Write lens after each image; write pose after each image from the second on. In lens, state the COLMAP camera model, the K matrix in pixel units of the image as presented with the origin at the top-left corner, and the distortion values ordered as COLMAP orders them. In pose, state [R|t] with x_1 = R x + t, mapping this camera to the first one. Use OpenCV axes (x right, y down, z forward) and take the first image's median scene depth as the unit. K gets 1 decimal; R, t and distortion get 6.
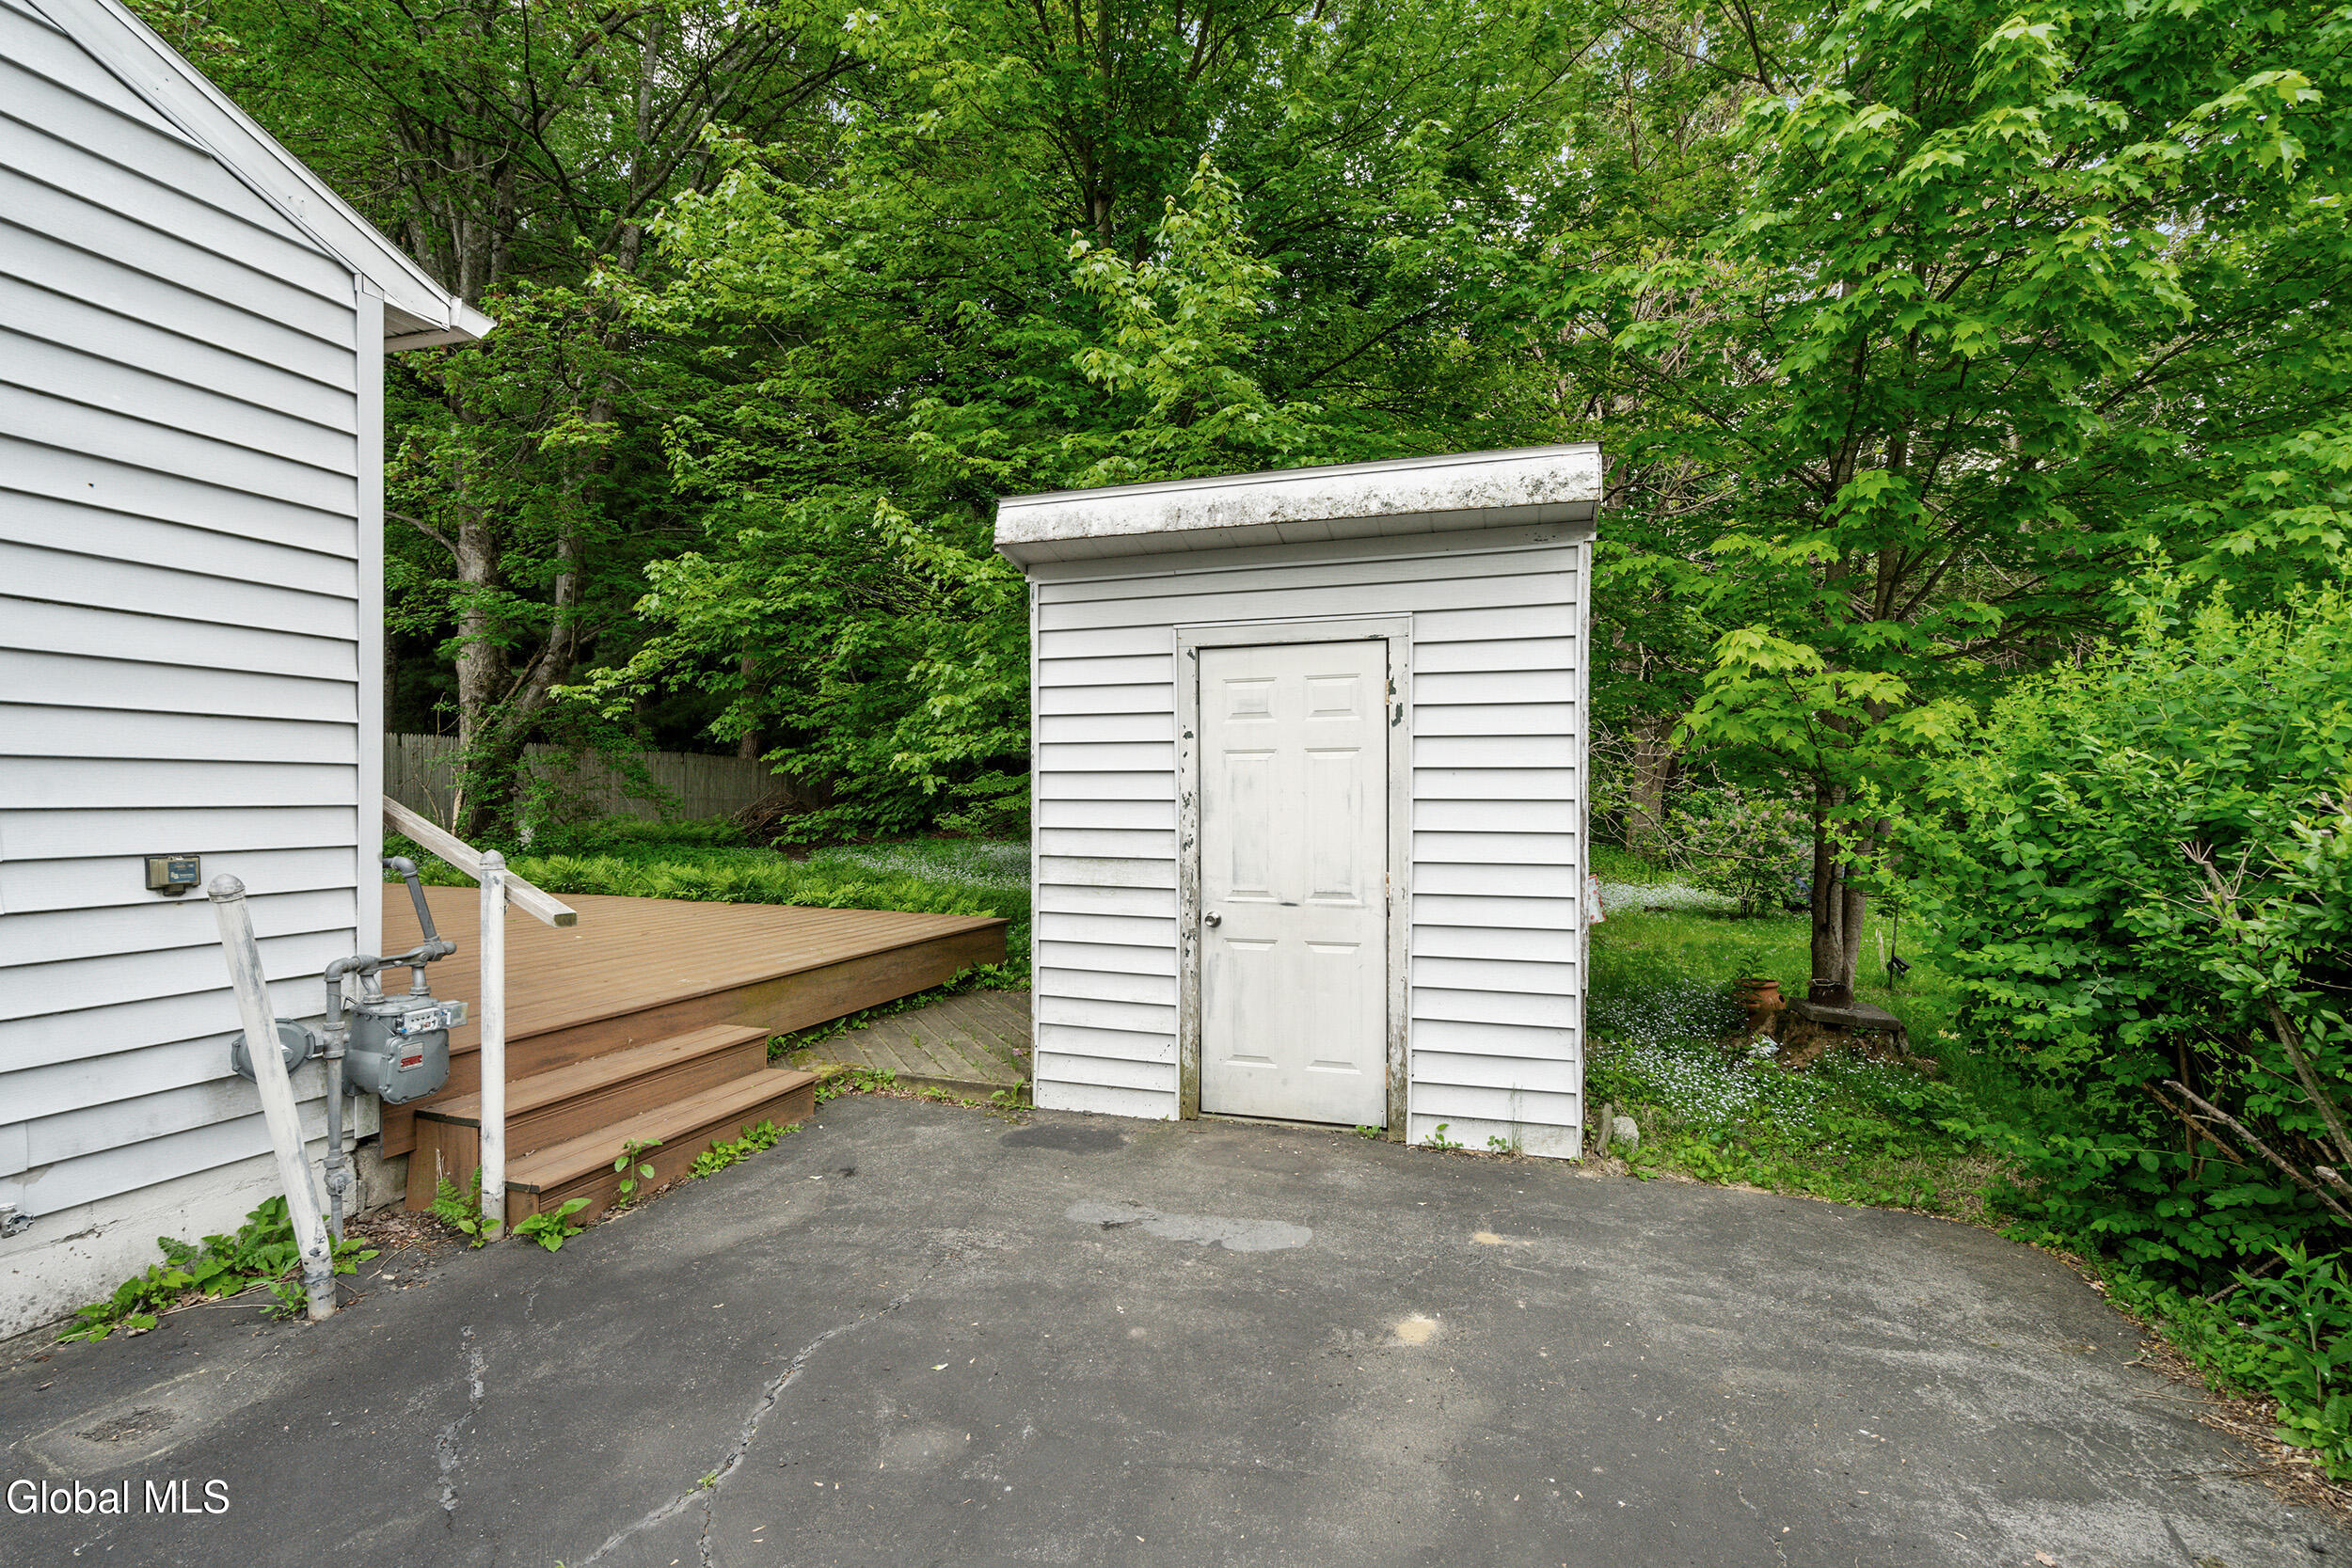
lens RADIAL K [[1087.8, 0, 1175.1], [0, 1087.8, 800.3], [0, 0, 1]] dist [-0.003611, -0.001004]
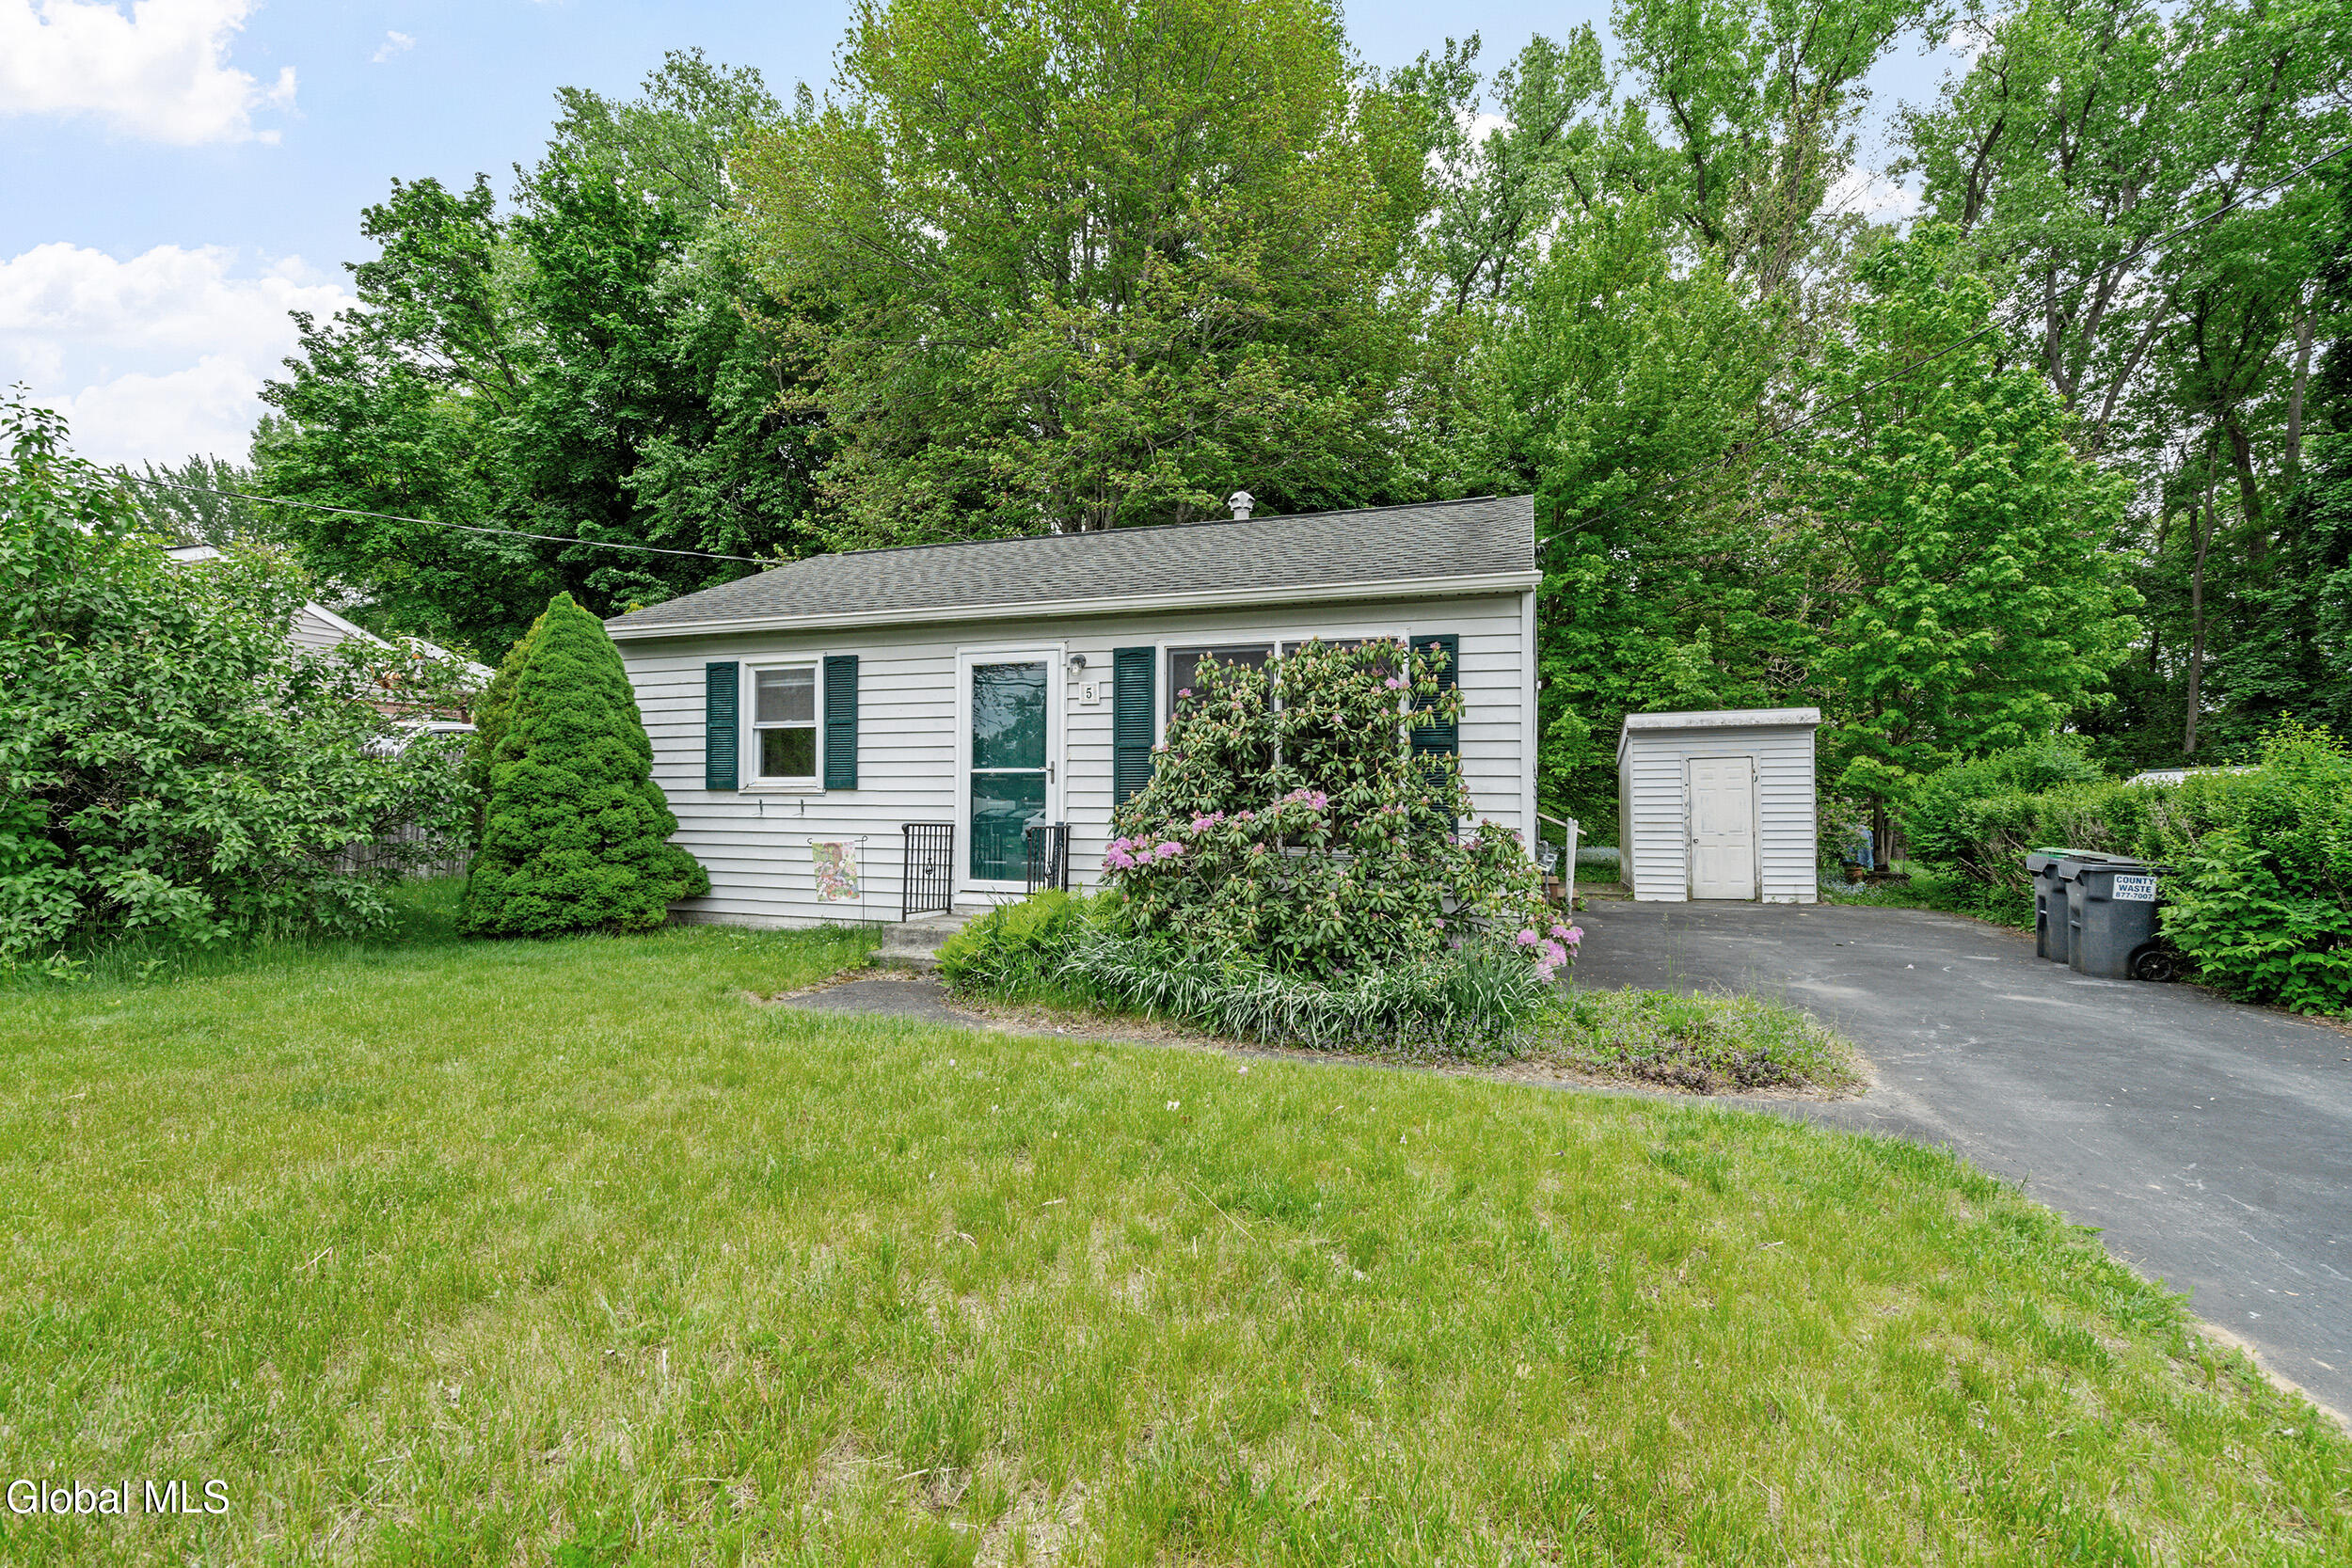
lens RADIAL K [[1087.8, 0, 1174.9], [0, 1087.8, 771.1], [0, 0, 1]] dist [-0.003611, -0.001004]
pose [[0.999880, -0.011889, -0.009894, -1.648263], [0.011549, 0.999364, -0.033746, -0.006657], [0.010289, 0.033628, 0.999381, -2.533115]]
